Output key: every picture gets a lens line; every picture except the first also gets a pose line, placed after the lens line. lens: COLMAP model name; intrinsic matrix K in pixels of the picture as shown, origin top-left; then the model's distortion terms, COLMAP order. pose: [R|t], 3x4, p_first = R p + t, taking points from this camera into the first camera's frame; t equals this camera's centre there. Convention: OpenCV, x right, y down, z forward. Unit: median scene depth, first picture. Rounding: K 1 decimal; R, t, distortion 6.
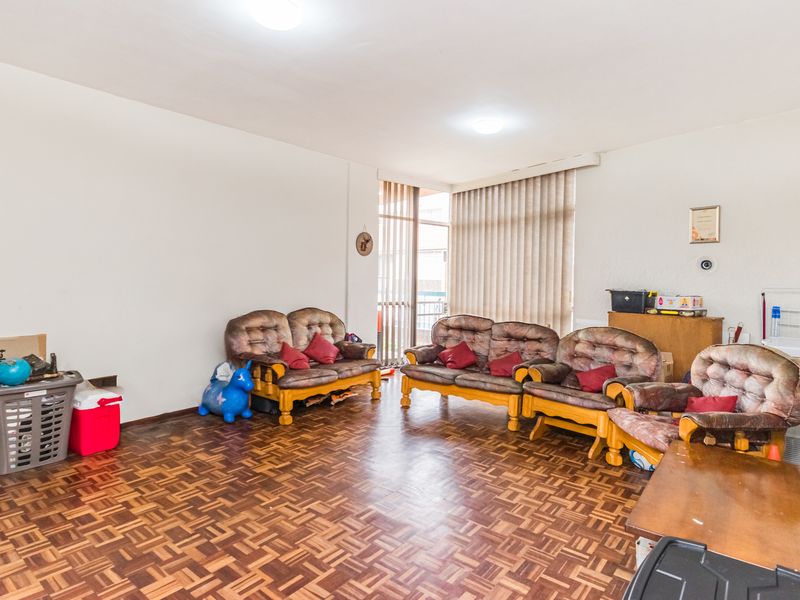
lens RADIAL K [[465.3, 0, 397.9], [0, 465.3, 279.3], [0, 0, 1]] dist [-0.028339, 0.000063]
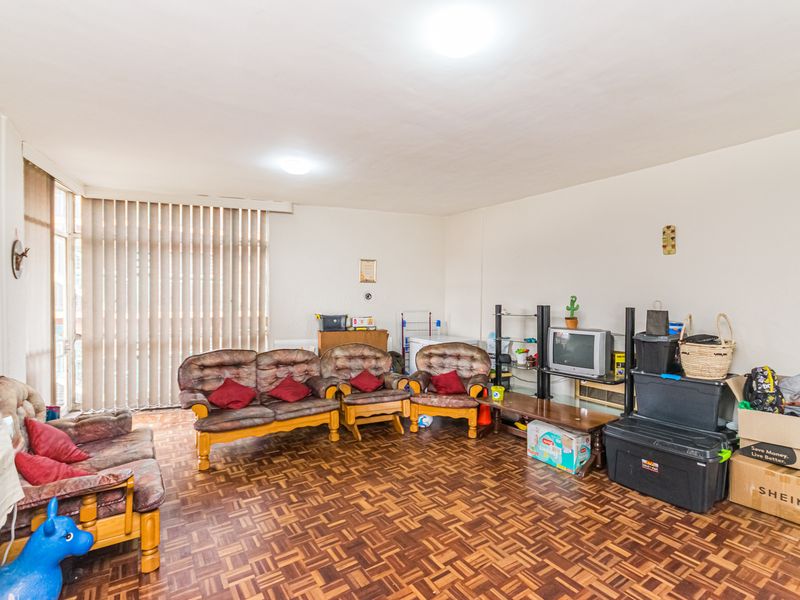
lens RADIAL K [[394.1, 0, 403.0], [0, 394.1, 304.8], [0, 0, 1]] dist [0.001749, 0.000800]
pose [[0.288171, -0.031512, 0.957060, -0.756159], [-0.002548, 0.999430, 0.033674, -0.062578], [-0.957576, -0.012143, 0.287926, 0.638147]]
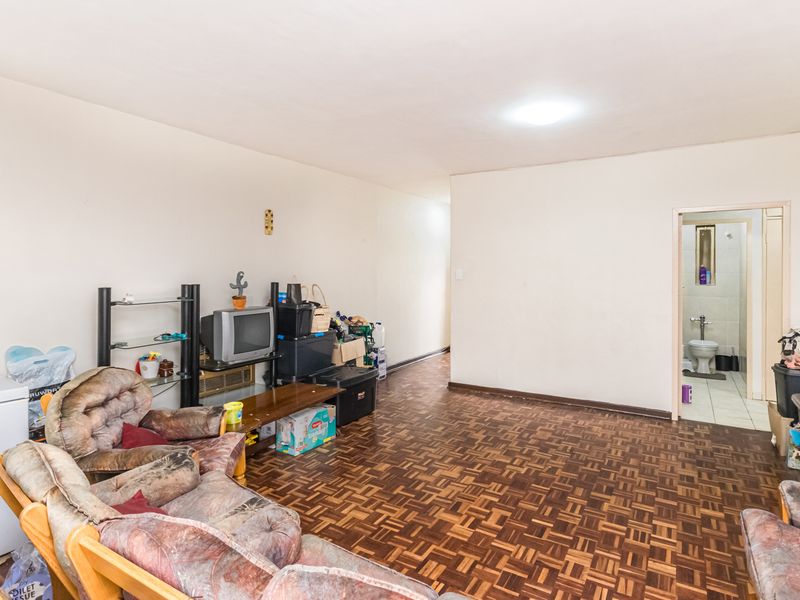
lens RADIAL K [[456.5, 0, 400.8], [0, 456.5, 275.5], [0, 0, 1]] dist [-0.015383, -0.000434]
pose [[-0.991708, -0.013817, -0.127763, 0.256485], [-0.014701, 0.999874, 0.005975, -0.053175], [0.127665, 0.007804, -0.991787, 1.710857]]
